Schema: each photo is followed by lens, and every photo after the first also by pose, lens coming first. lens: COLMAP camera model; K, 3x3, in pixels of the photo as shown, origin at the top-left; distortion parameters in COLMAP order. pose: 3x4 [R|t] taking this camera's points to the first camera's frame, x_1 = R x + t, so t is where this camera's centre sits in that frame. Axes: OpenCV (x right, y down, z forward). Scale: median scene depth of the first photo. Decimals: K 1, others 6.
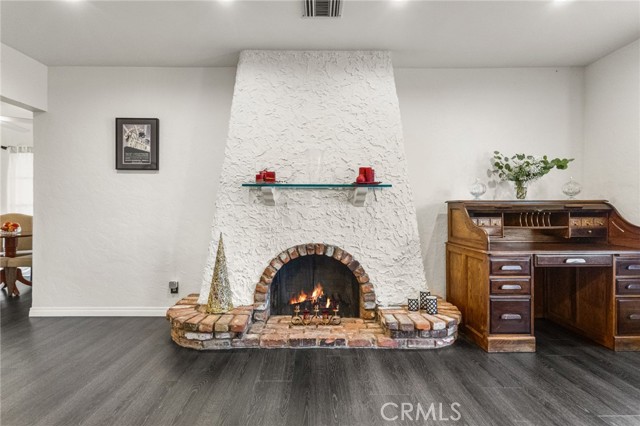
lens RADIAL K [[301.9, 0, 318.9], [0, 301.9, 213.5], [0, 0, 1]] dist [-0.008726, 0.004859]
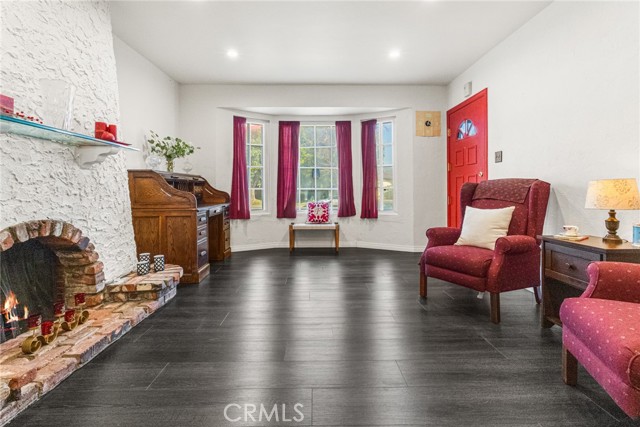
lens RADIAL K [[301.9, 0, 321.7], [0, 301.9, 195.5], [0, 0, 1]] dist [-0.008726, 0.004859]
pose [[-0.020305, -0.019144, 0.999611, -0.683746], [0.015446, 0.999691, 0.019460, 0.041598], [-0.999675, 0.015835, -0.020003, 0.395088]]
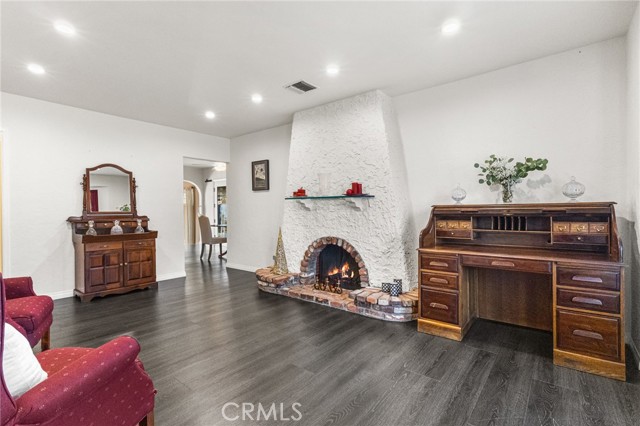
lens RADIAL K [[301.9, 0, 323.8], [0, 301.9, 222.8], [0, 0, 1]] dist [-0.008726, 0.004859]
pose [[0.780940, 0.020487, -0.624270, 0.864905], [-0.005207, 0.999641, 0.026293, -0.005614], [0.624585, -0.017283, 0.780766, -0.154477]]
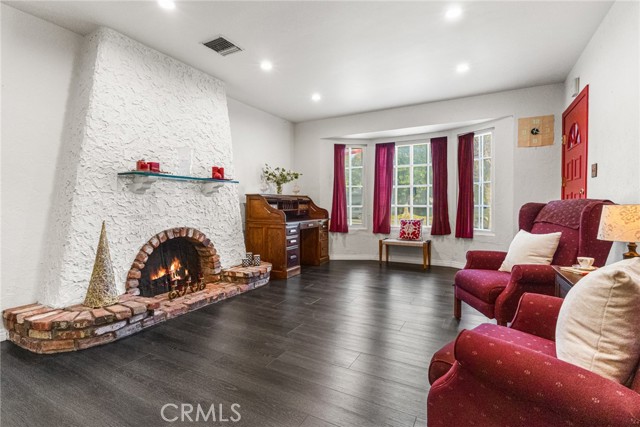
lens RADIAL K [[301.9, 0, 323.3], [0, 301.9, 217.4], [0, 0, 1]] dist [-0.008726, 0.004859]
pose [[0.474726, -0.040622, 0.879195, -0.775085], [0.014018, 0.999157, 0.038596, 0.023231], [-0.880022, -0.005998, 0.474896, -0.043134]]
